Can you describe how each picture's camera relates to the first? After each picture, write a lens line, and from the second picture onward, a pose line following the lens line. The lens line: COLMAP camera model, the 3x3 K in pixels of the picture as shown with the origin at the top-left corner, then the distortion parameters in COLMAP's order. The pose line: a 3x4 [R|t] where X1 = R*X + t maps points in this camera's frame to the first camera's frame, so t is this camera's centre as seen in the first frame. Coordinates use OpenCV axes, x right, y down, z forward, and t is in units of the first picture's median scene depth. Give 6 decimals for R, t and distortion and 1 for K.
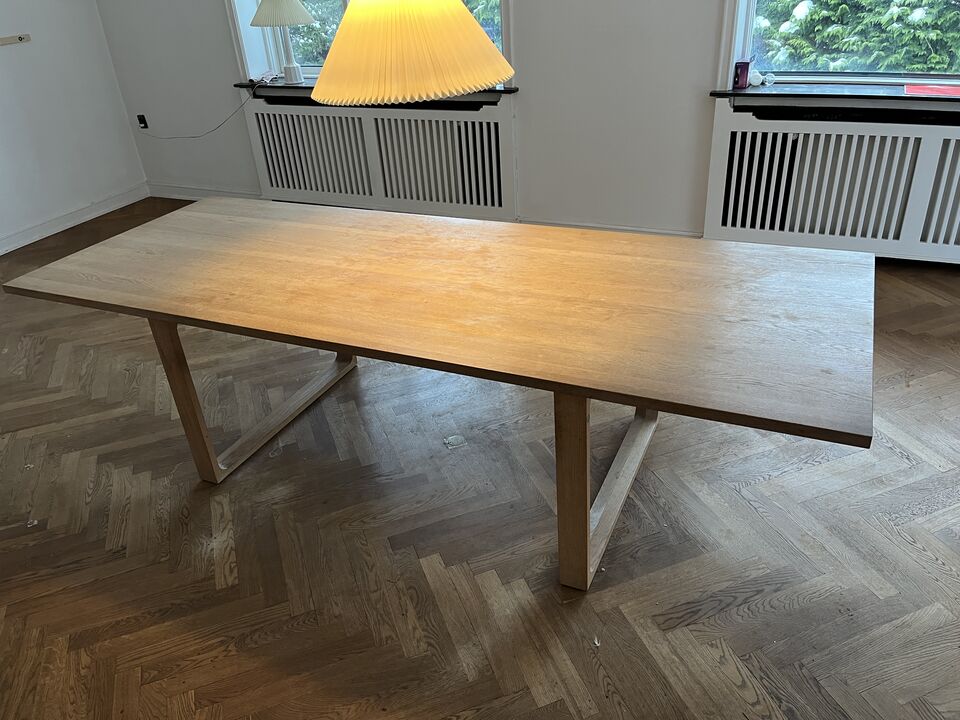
lens RADIAL K [[729.4, 0, 485.0], [0, 729.4, 357.0], [0, 0, 1]] dist [0.060644, -0.085140]
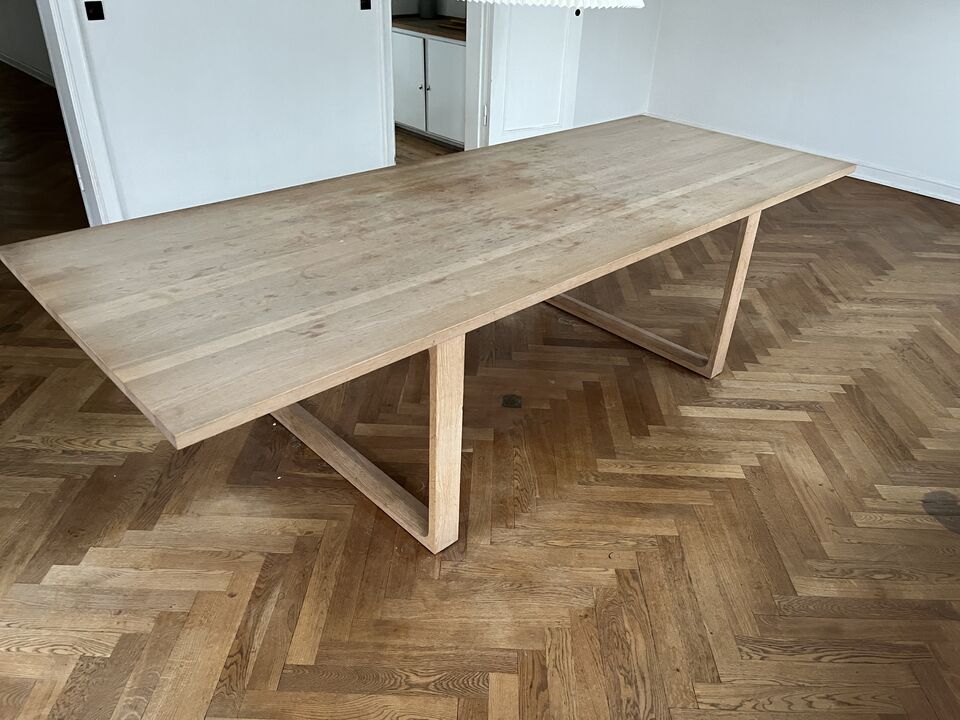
lens RADIAL K [[729.4, 0, 485.0], [0, 729.4, 365.6], [0, 0, 1]] dist [0.060644, -0.085140]
pose [[-0.372454, 0.524007, -0.765960, 0.832235], [-0.474190, 0.602019, 0.642431, -0.624266], [0.797761, 0.602486, 0.024254, 1.144034]]
